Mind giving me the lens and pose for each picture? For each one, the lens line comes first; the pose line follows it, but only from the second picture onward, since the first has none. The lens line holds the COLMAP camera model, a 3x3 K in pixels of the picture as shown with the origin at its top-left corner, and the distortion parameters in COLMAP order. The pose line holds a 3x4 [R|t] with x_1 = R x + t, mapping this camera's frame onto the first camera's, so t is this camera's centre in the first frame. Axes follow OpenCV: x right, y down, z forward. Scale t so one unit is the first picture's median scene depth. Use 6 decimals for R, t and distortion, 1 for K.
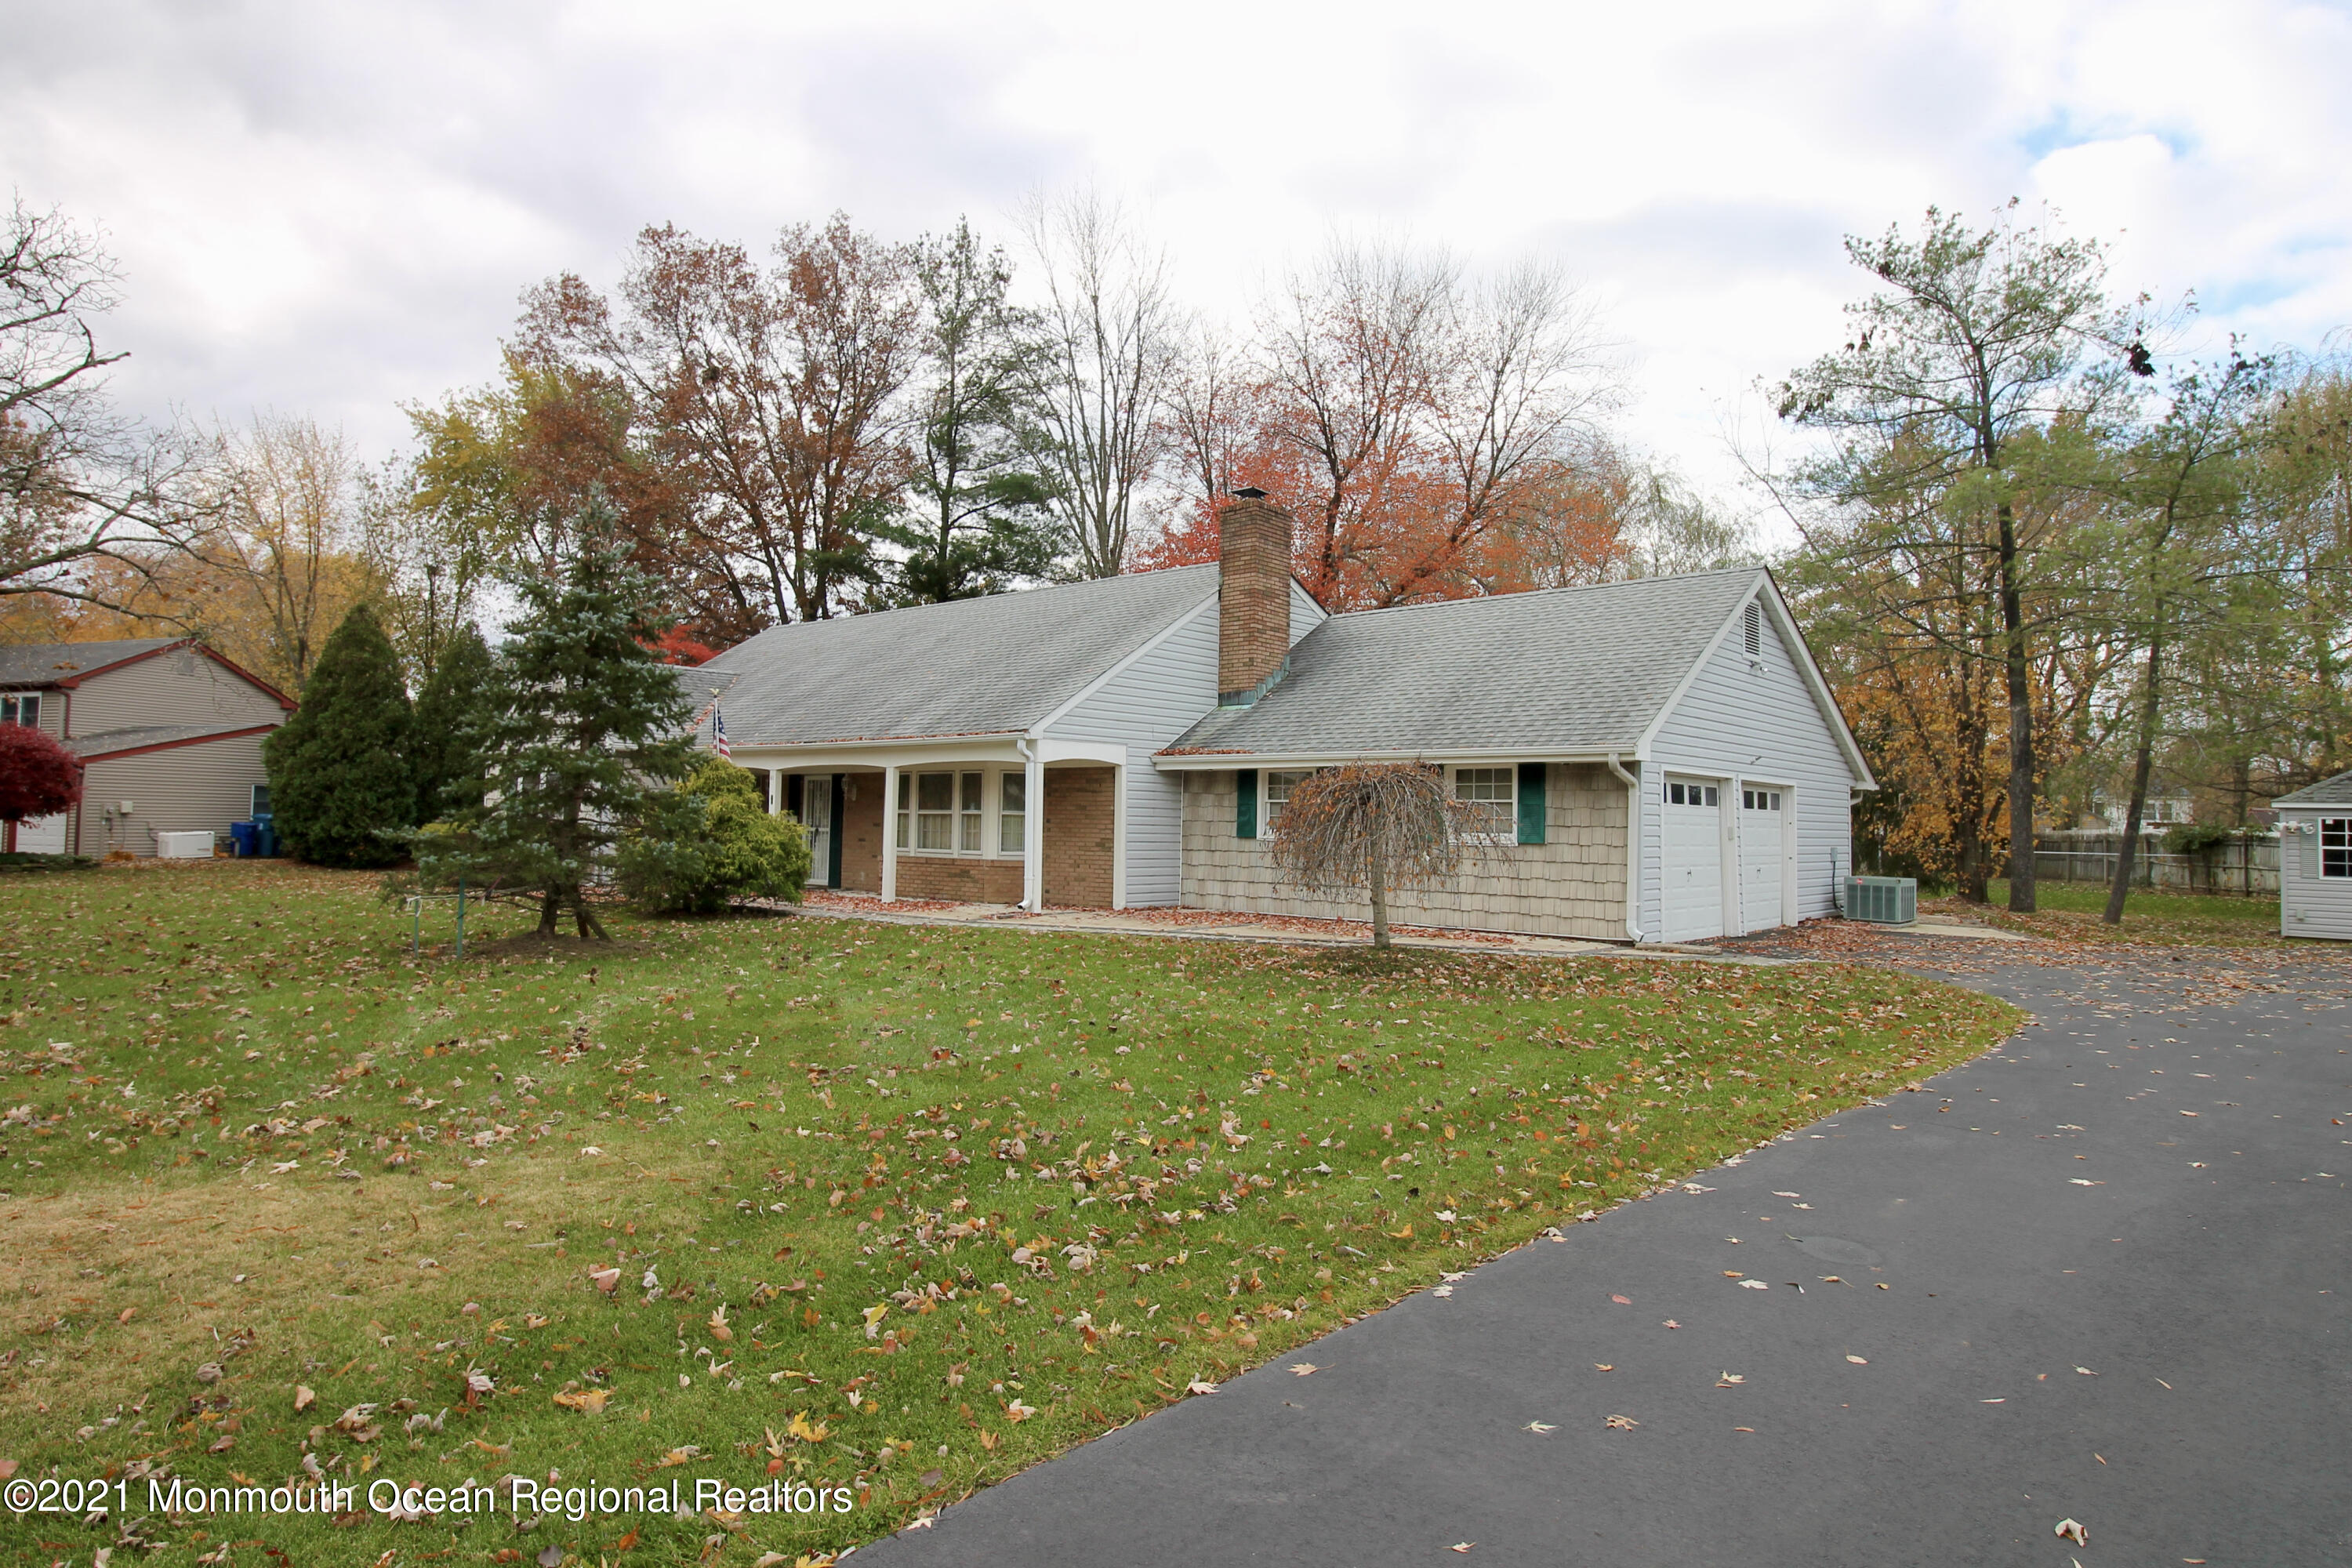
lens RADIAL K [[1332.0, 0, 1177.7], [0, 1332.0, 771.4], [0, 0, 1]] dist [-0.000931, -0.000548]
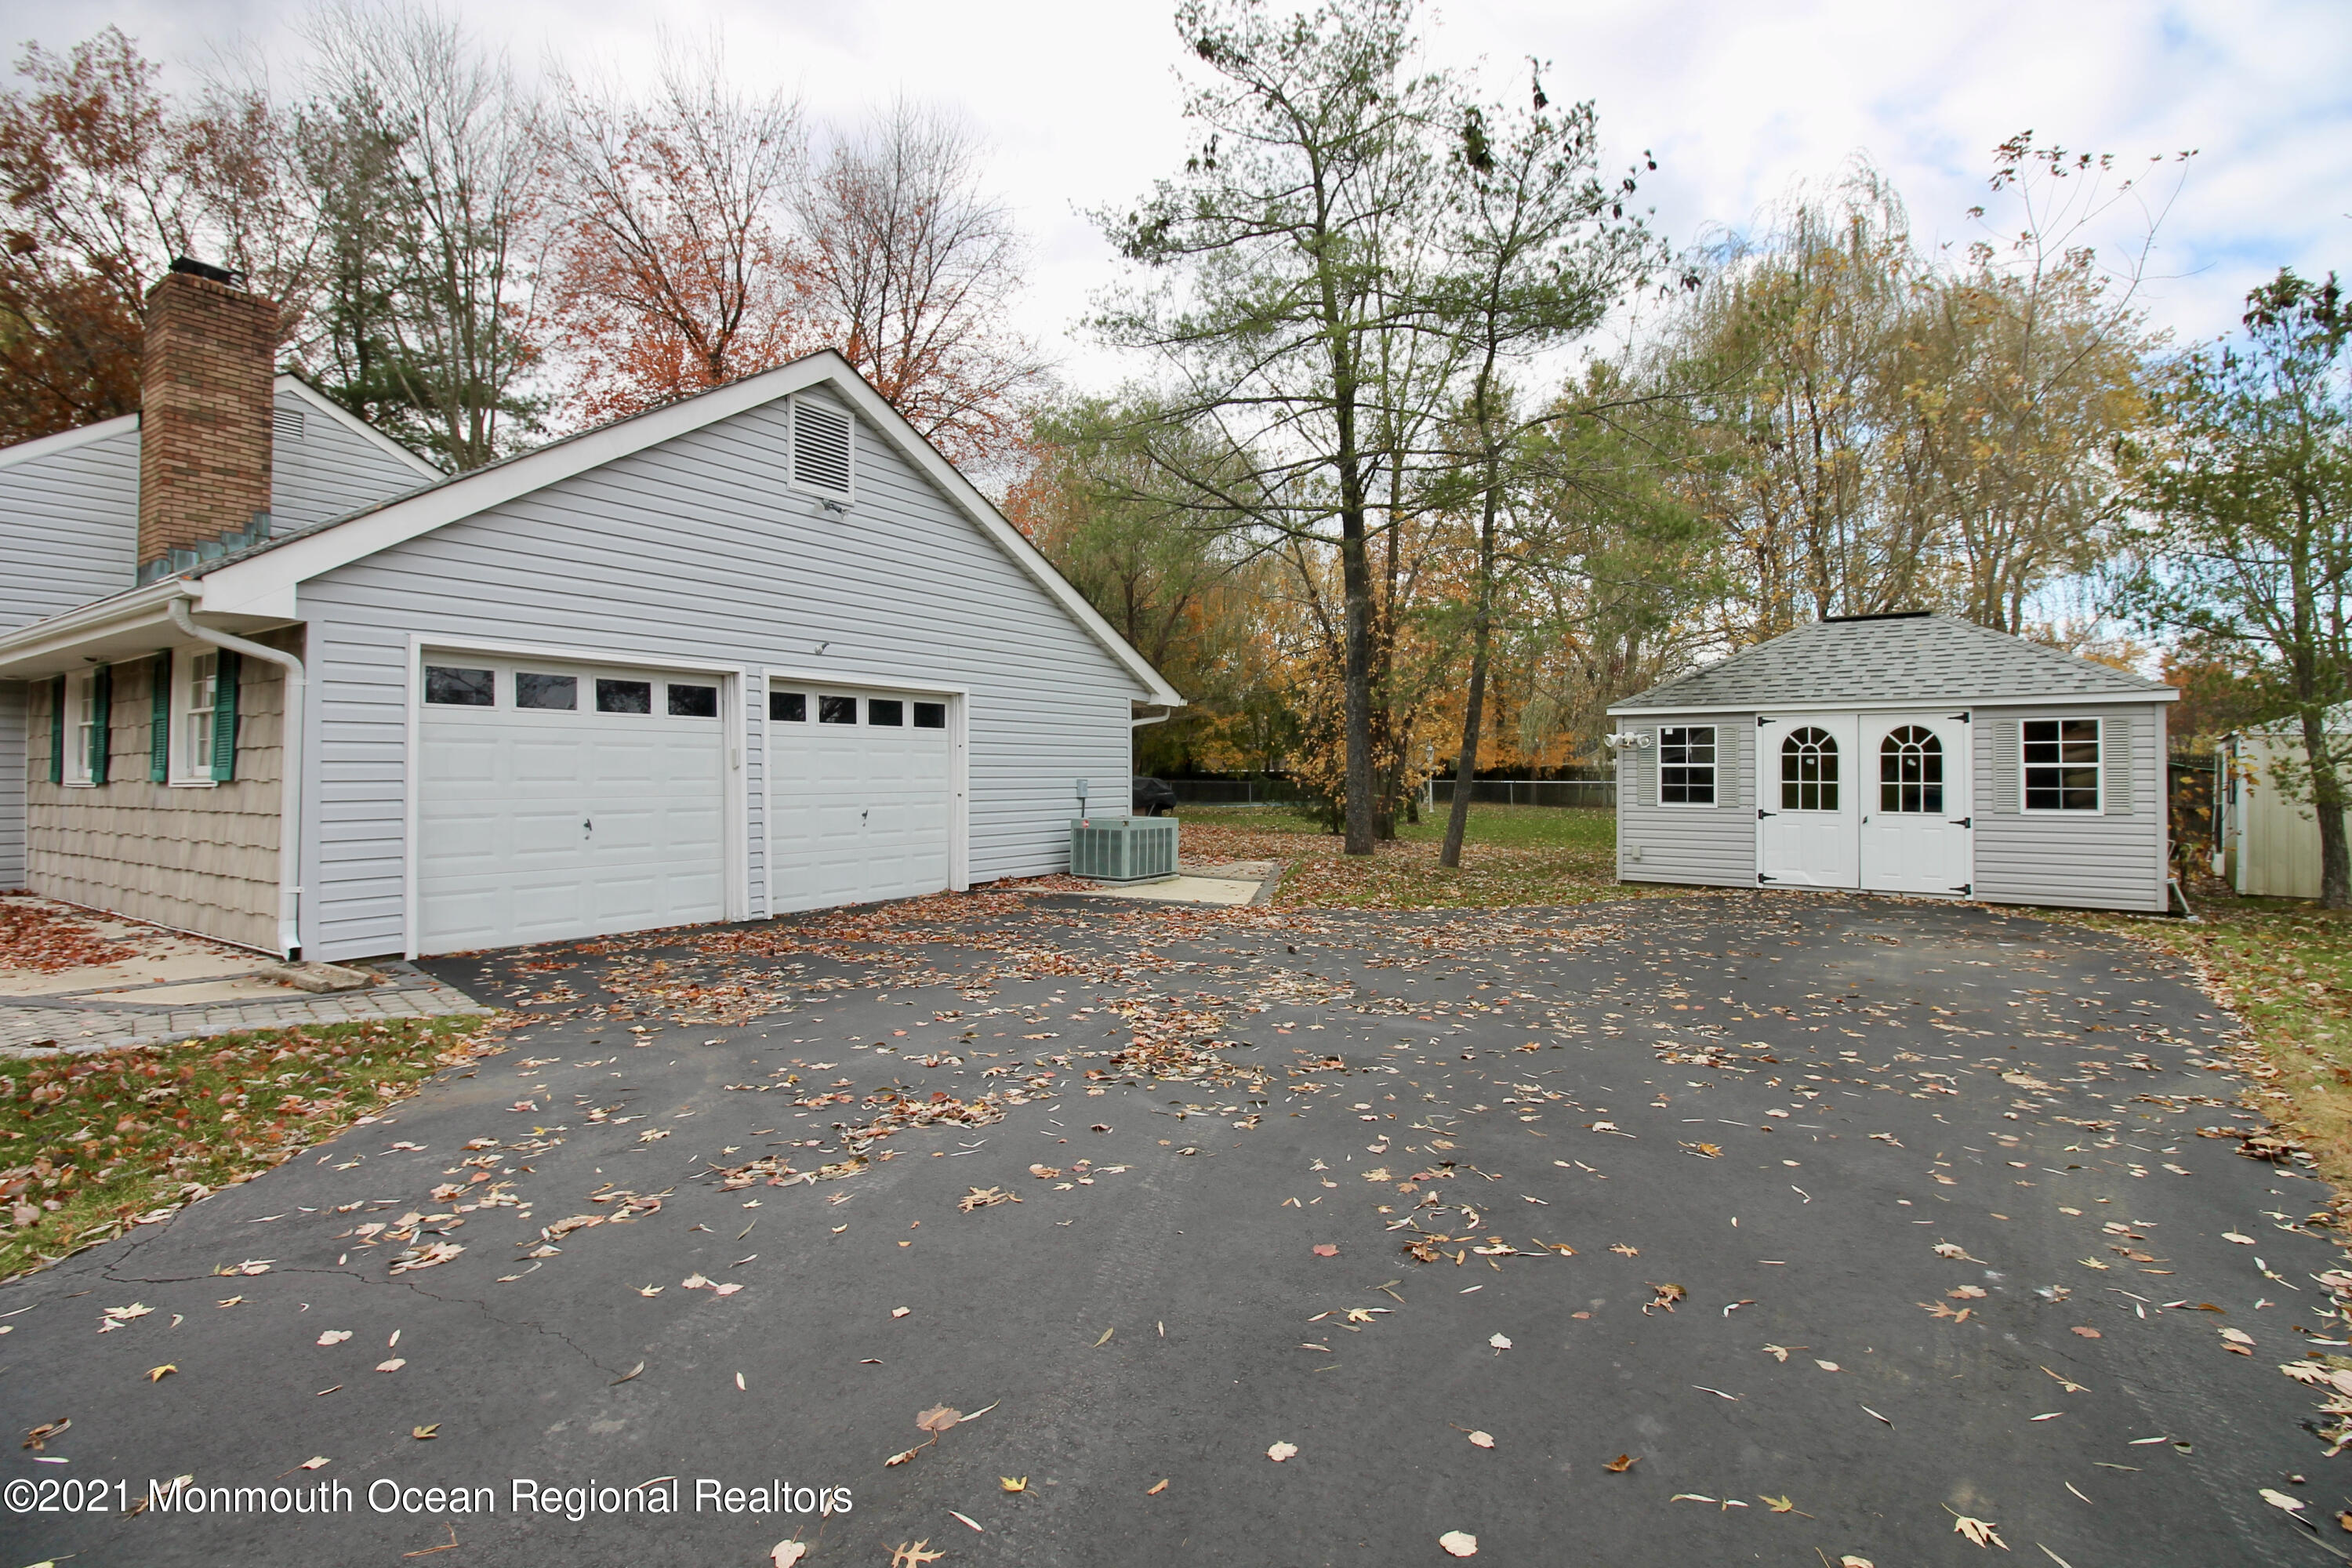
lens RADIAL K [[1090.8, 0, 1172.2], [0, 1090.8, 780.6], [0, 0, 1]] dist [0.002957, -0.000471]
pose [[0.990481, -0.022621, 0.135779, 0.462809], [0.016530, 0.998813, 0.045819, 0.030626], [-0.136654, -0.043139, 0.989679, 0.384428]]
